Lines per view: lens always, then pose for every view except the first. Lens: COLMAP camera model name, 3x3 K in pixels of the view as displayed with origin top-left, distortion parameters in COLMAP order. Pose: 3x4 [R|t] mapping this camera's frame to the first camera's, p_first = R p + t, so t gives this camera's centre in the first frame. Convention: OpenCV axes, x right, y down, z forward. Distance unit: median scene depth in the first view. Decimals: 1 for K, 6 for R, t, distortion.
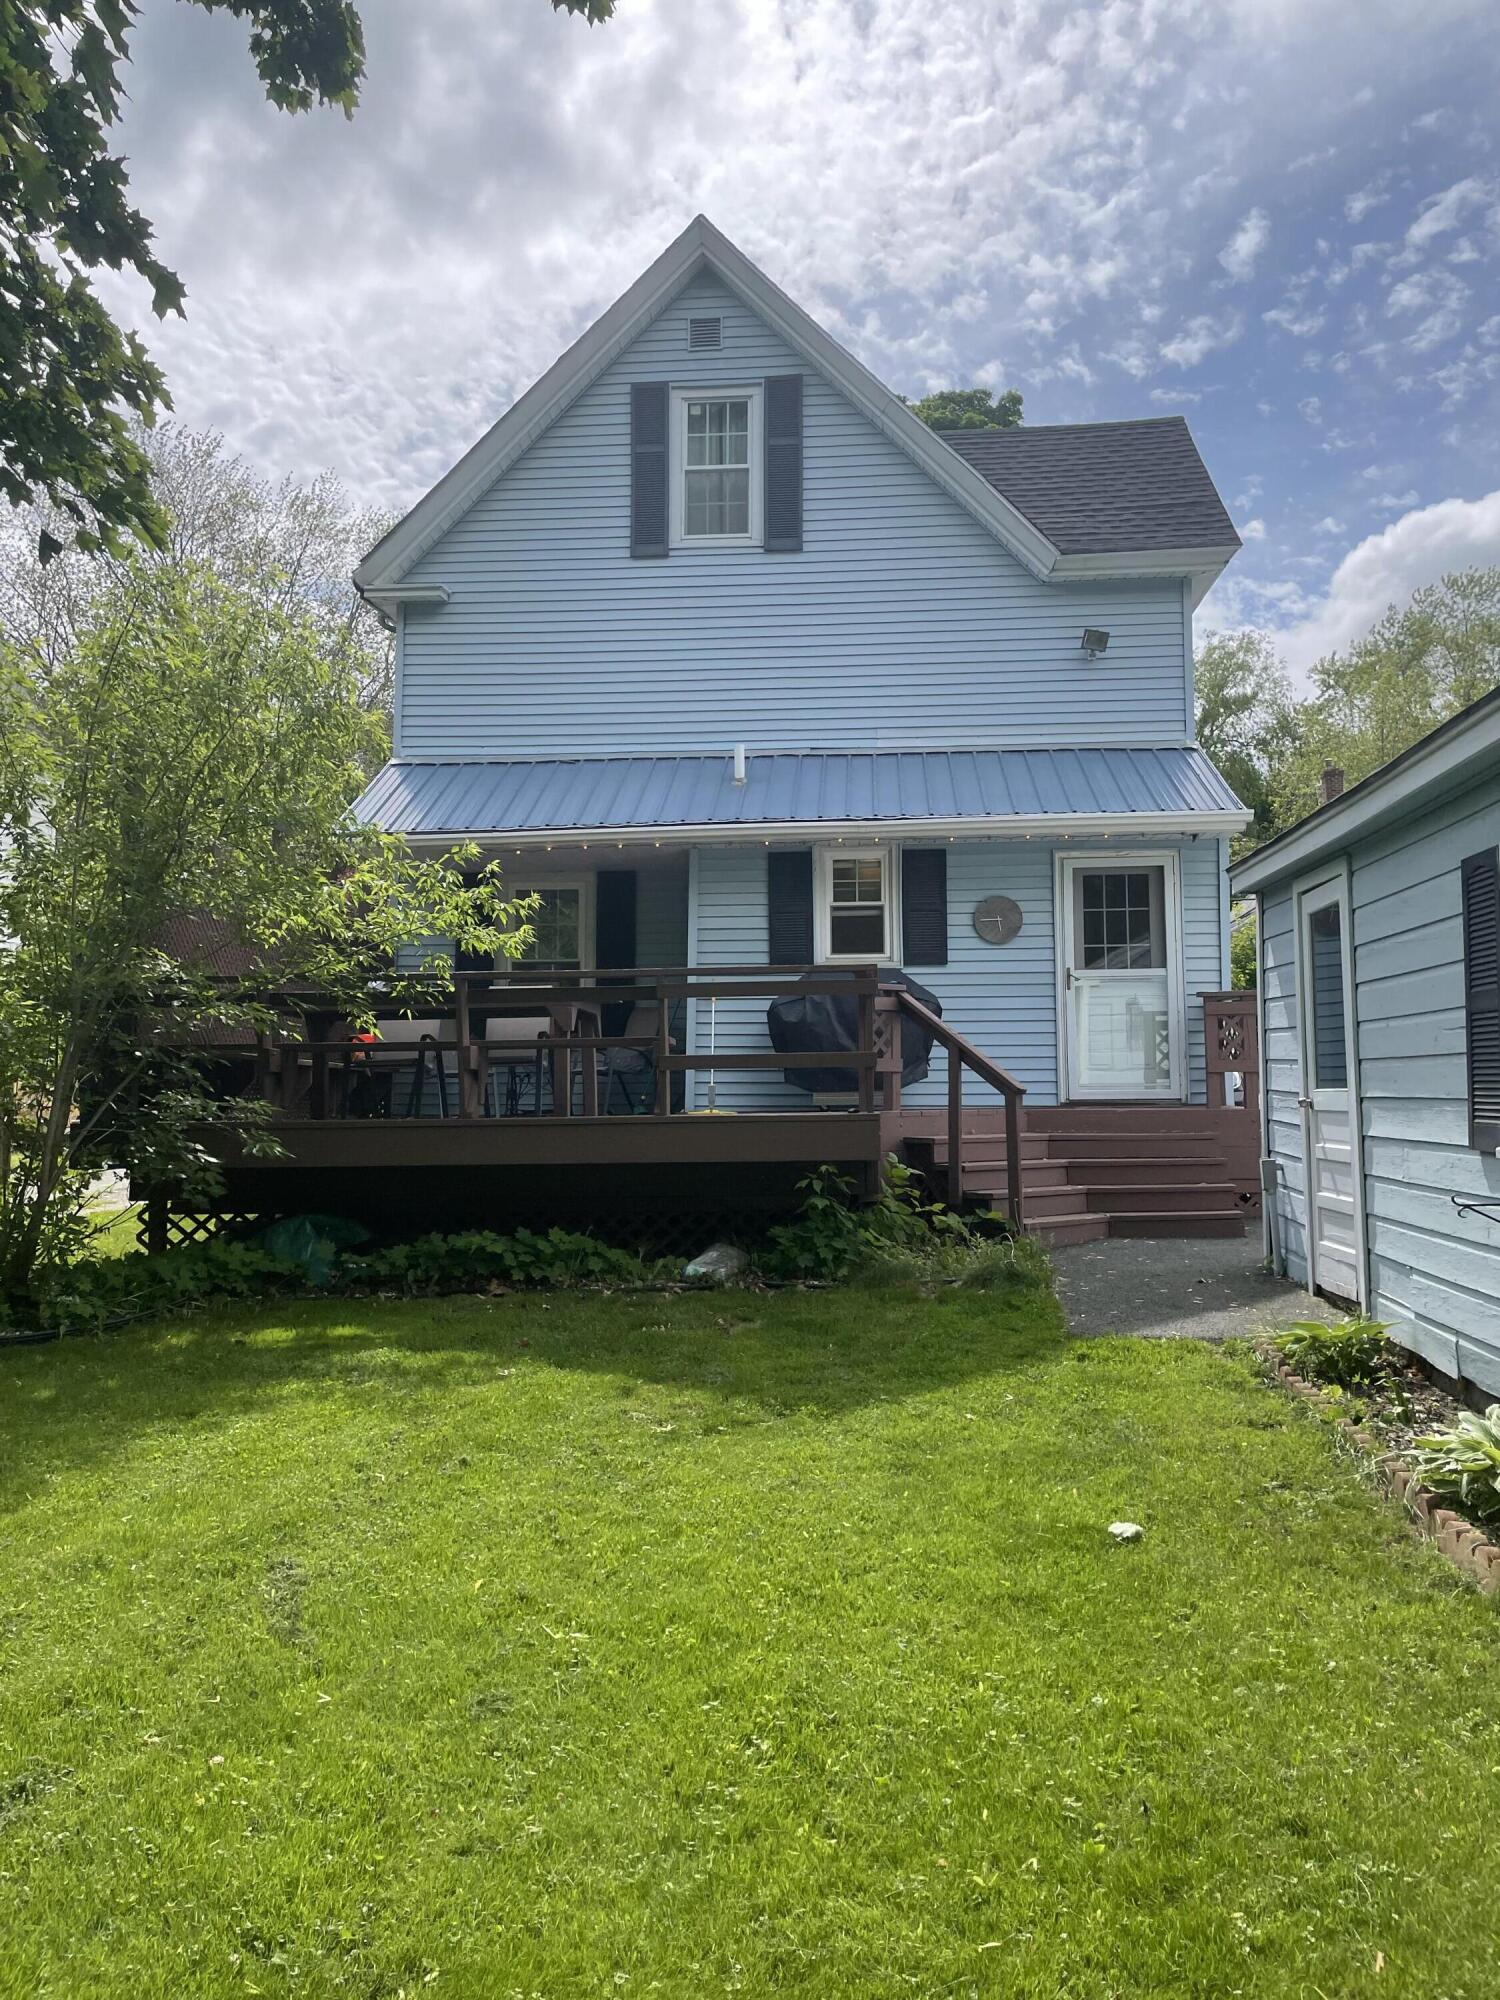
lens RADIAL K [[1487.3, 0, 741.5], [0, 1487.3, 994.4], [0, 0, 1]] dist [0.086767, -0.126496]
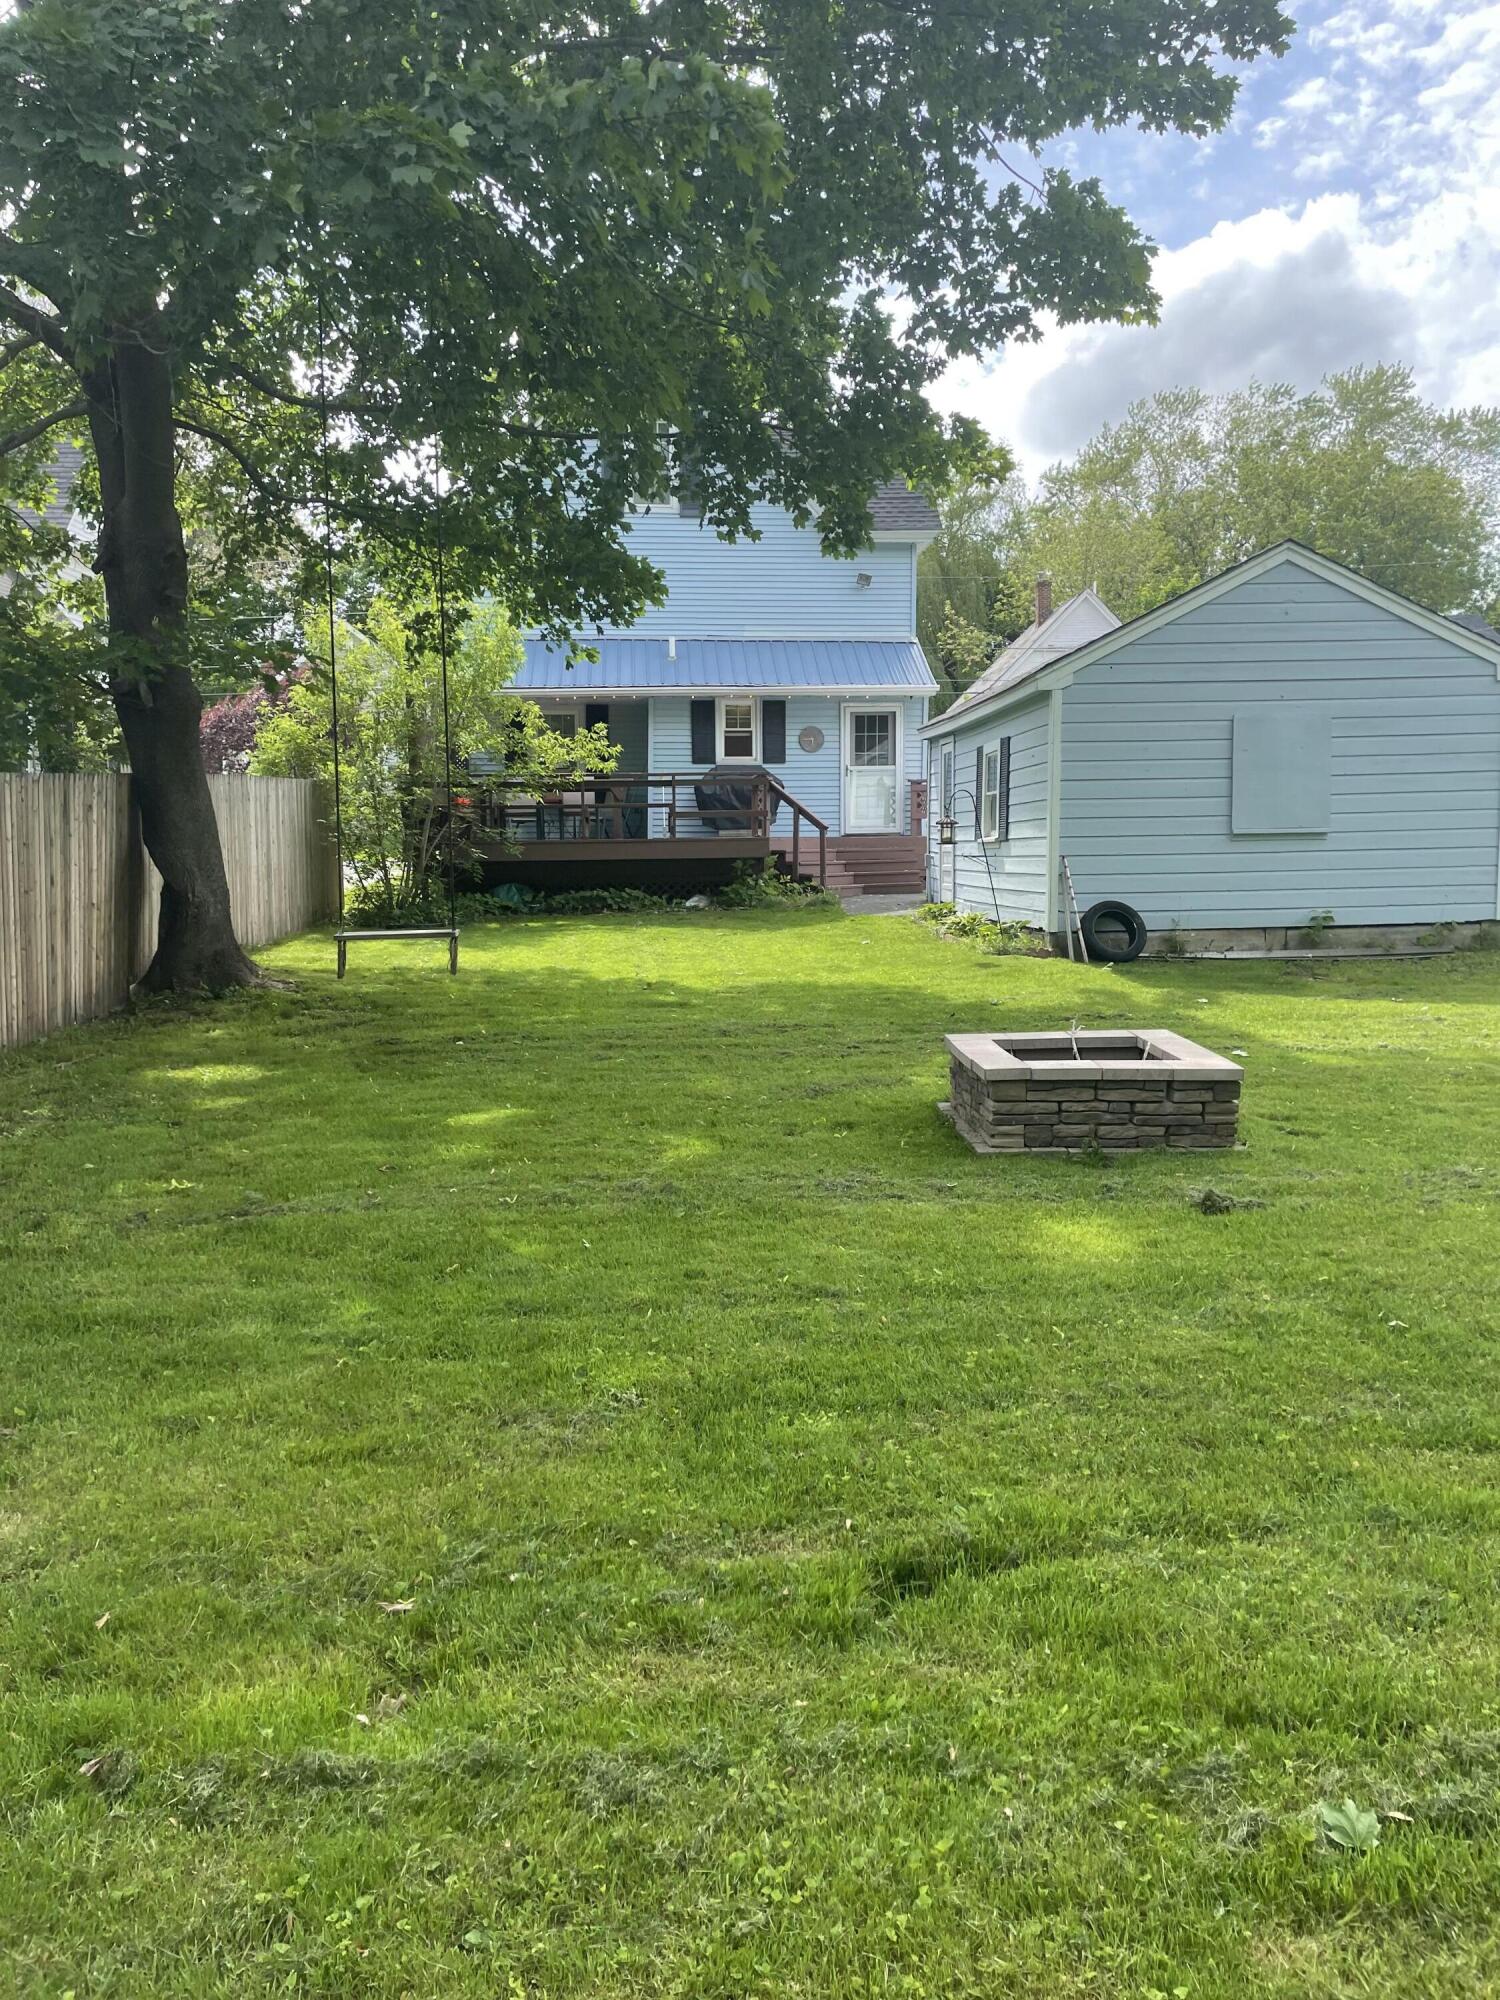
lens RADIAL K [[1487.3, 0, 741.5], [0, 1487.3, 994.4], [0, 0, 1]] dist [0.086767, -0.126496]
pose [[0.987799, -0.016913, 0.154815, -0.223024], [-0.008993, 0.986232, 0.165123, -0.043012], [-0.155476, -0.164501, 0.974047, -0.921873]]
